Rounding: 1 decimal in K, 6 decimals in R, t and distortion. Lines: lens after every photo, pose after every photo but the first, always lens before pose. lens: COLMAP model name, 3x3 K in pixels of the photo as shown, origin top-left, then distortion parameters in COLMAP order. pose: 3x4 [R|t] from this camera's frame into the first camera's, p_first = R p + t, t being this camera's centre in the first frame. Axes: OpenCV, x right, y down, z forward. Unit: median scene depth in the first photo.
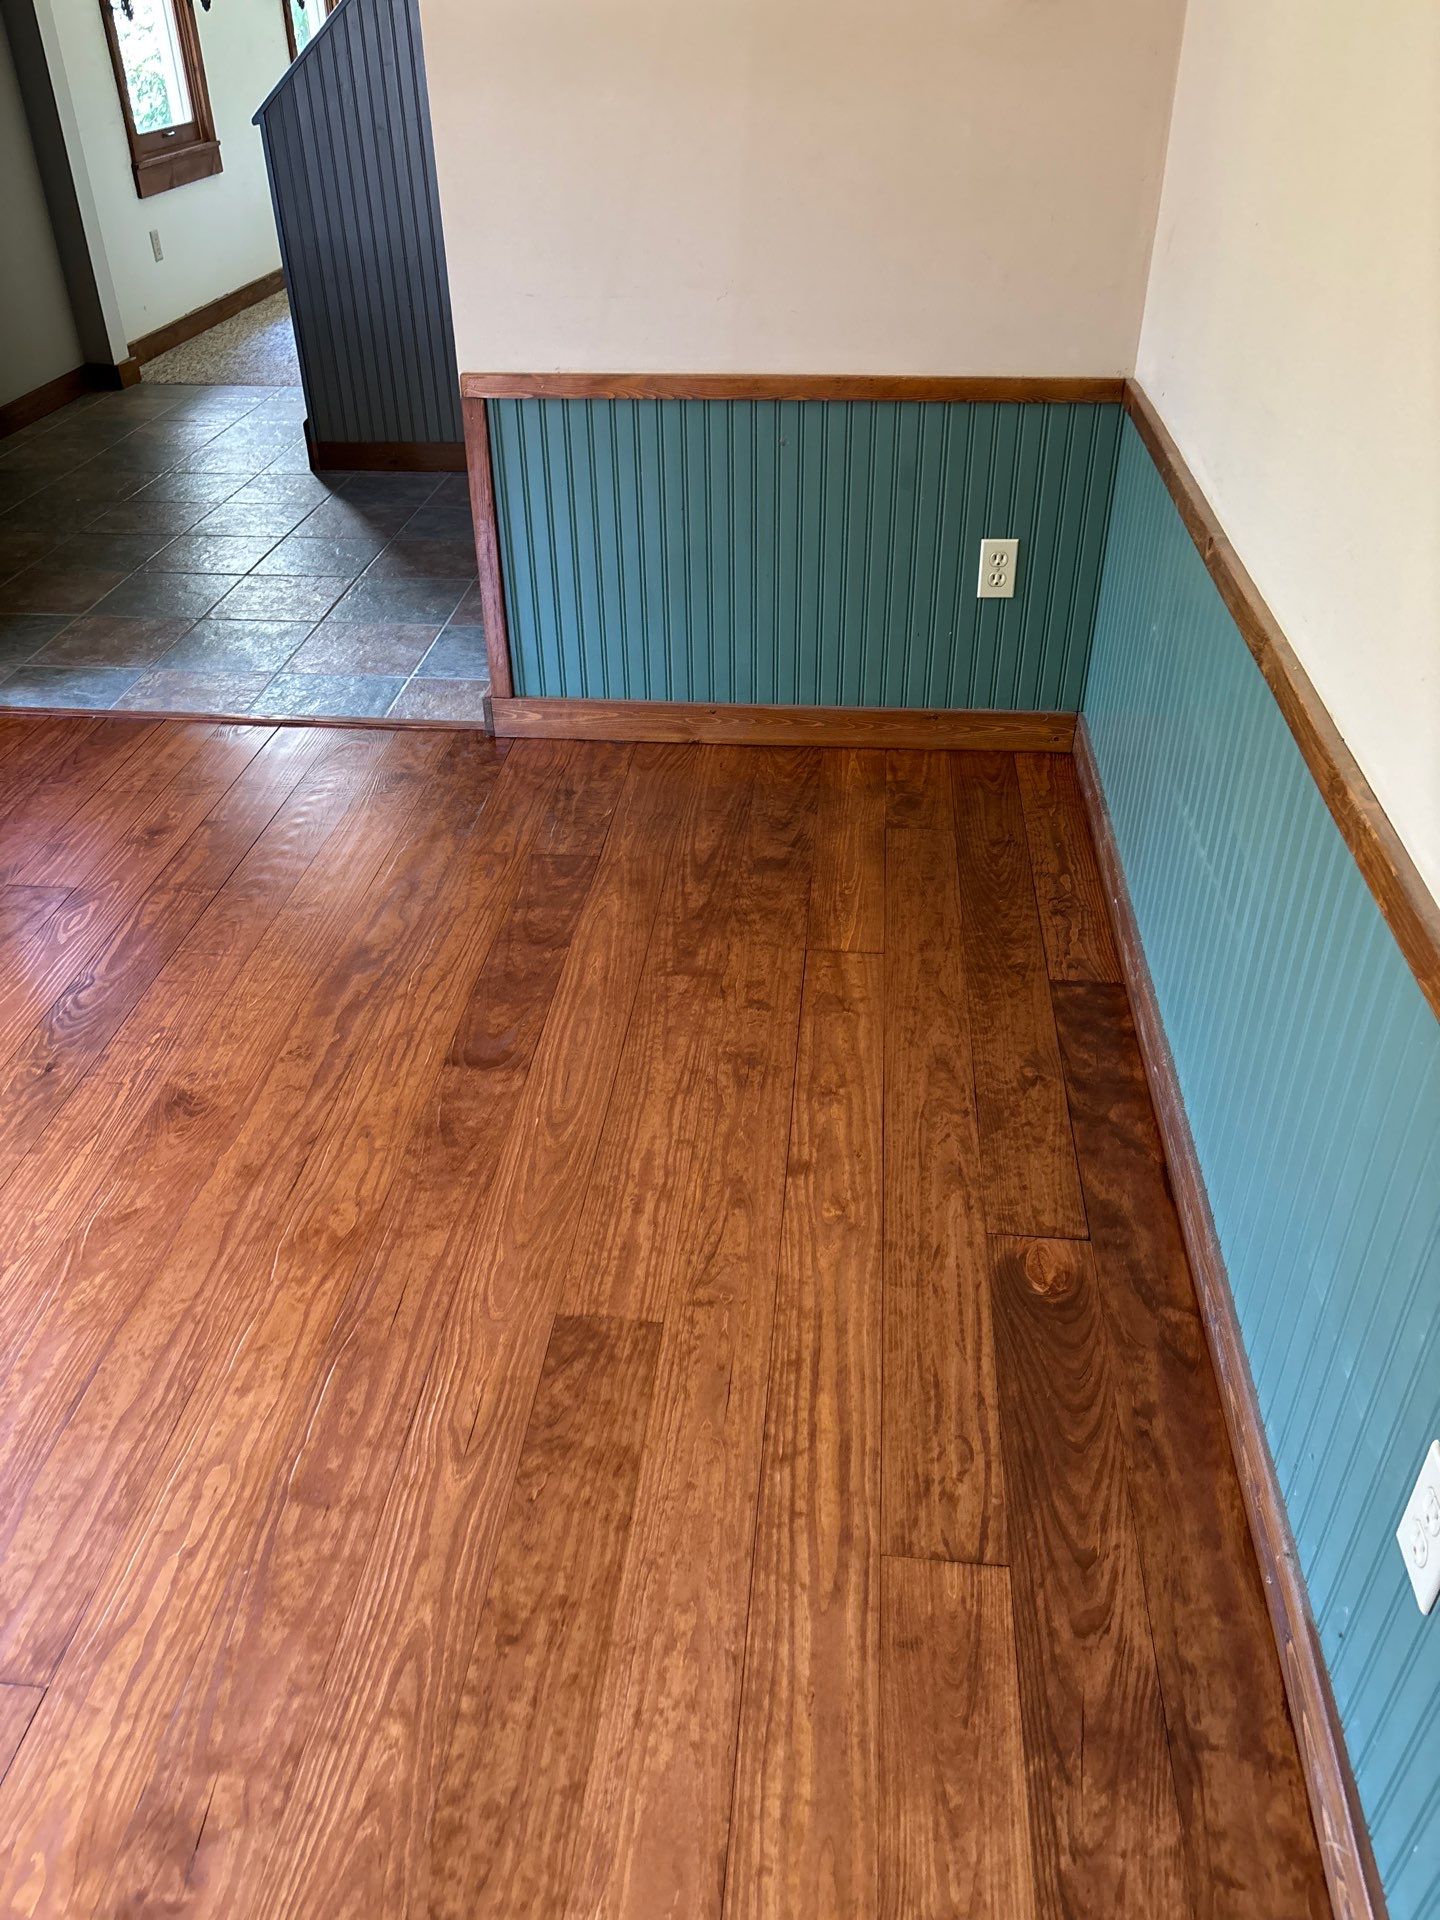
lens RADIAL K [[1449.3, 0, 689.8], [0, 1449.3, 968.5], [0, 0, 1]] dist [0.051045, -0.060125]
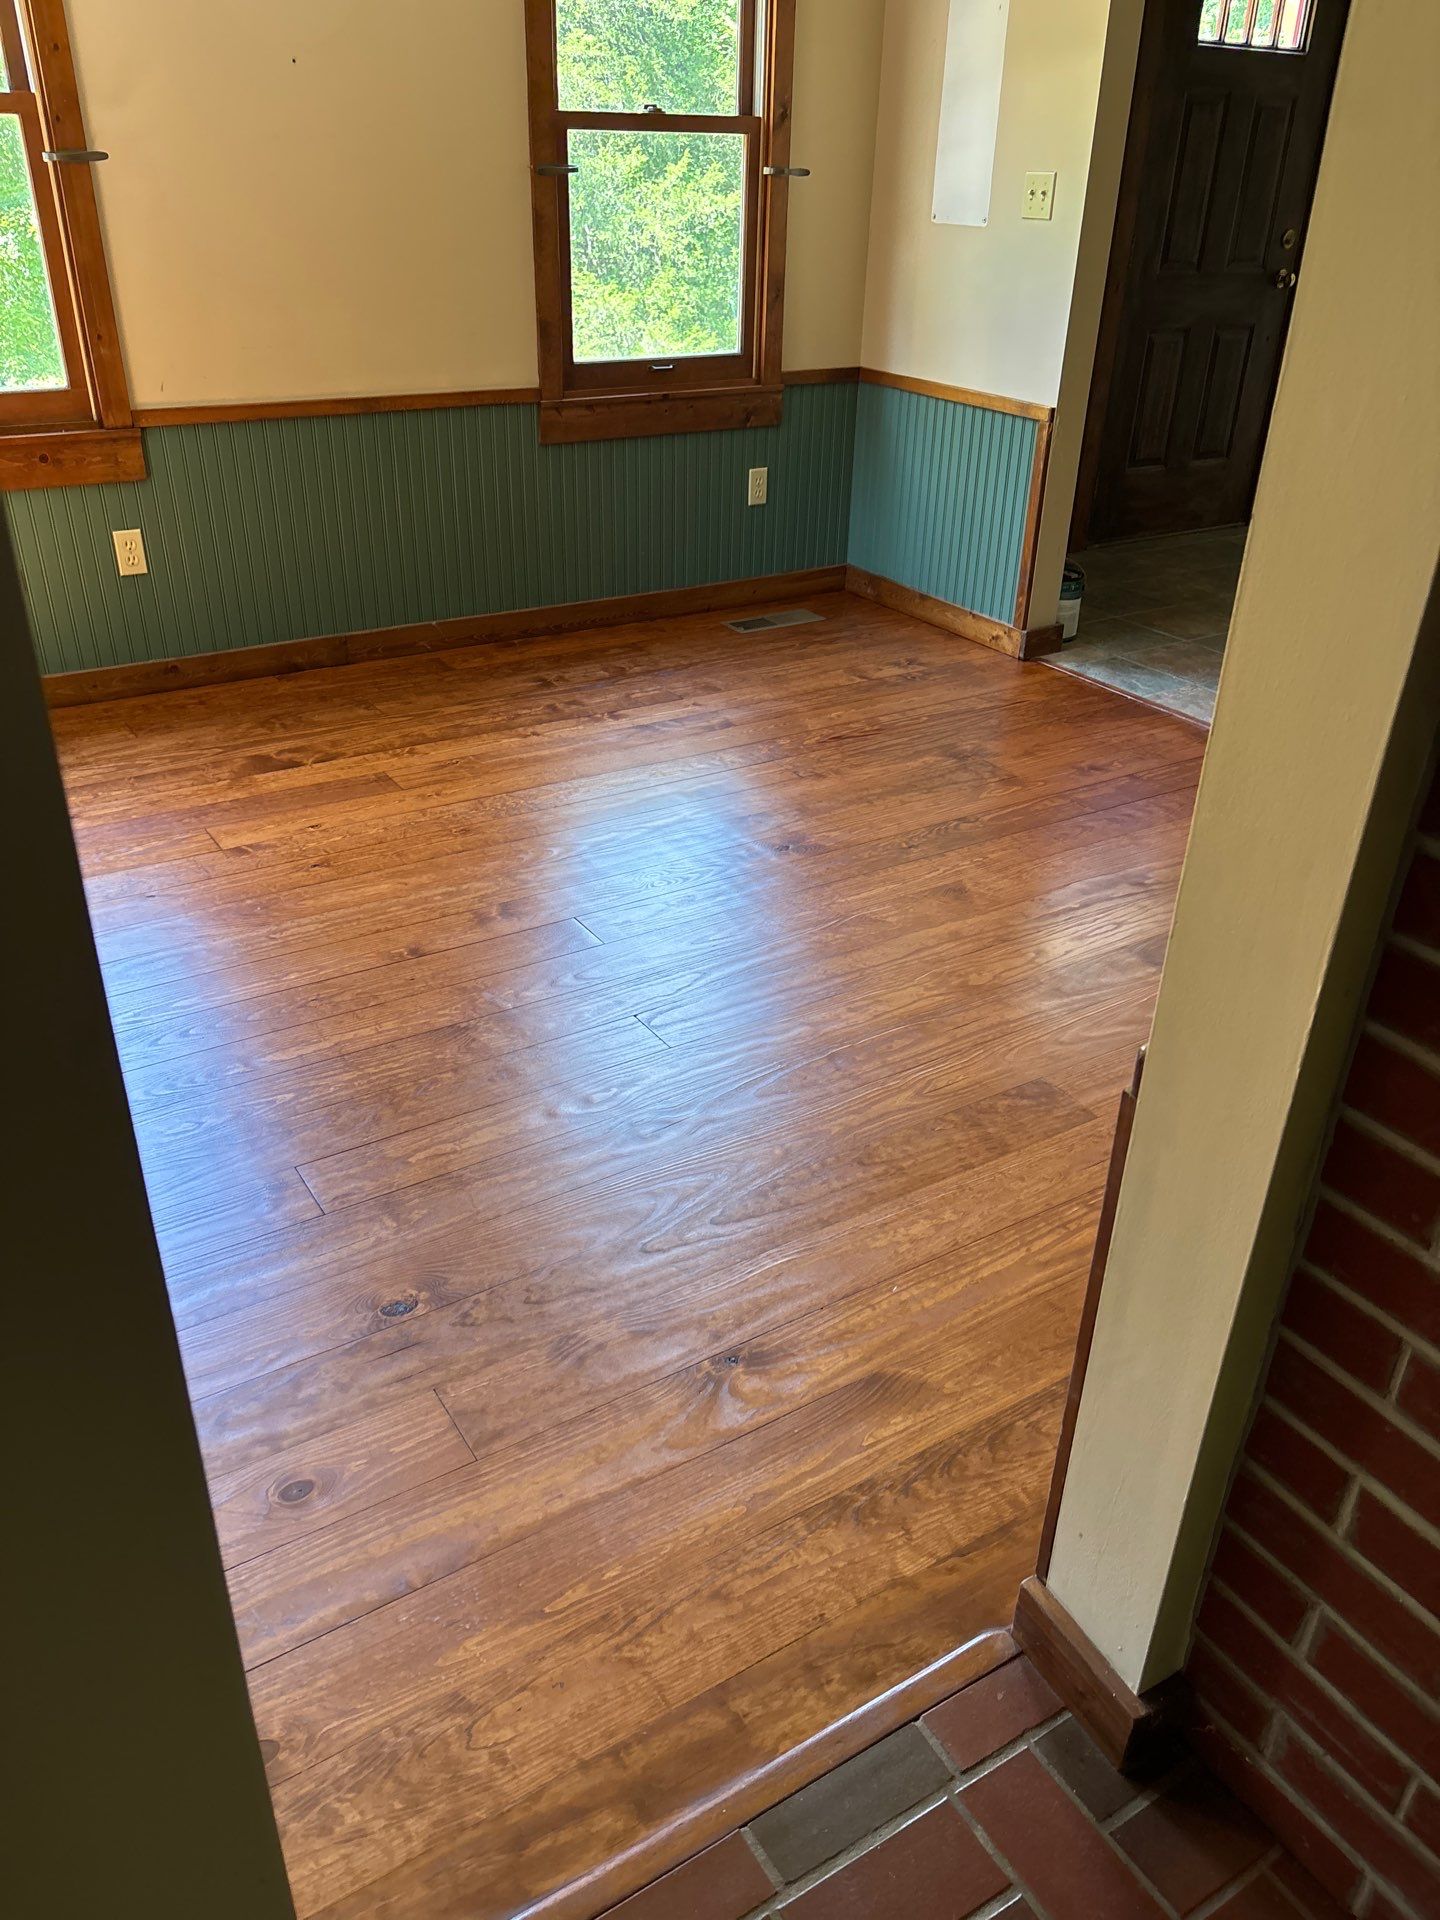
lens RADIAL K [[1449.3, 0, 717.8], [0, 1449.3, 975.3], [0, 0, 1]] dist [0.051045, -0.060125]
pose [[0.628010, 0.416341, -0.657468, 0.556045], [-0.472056, 0.875473, 0.103487, 0.145076], [0.618682, 0.245371, 0.746342, -0.245081]]
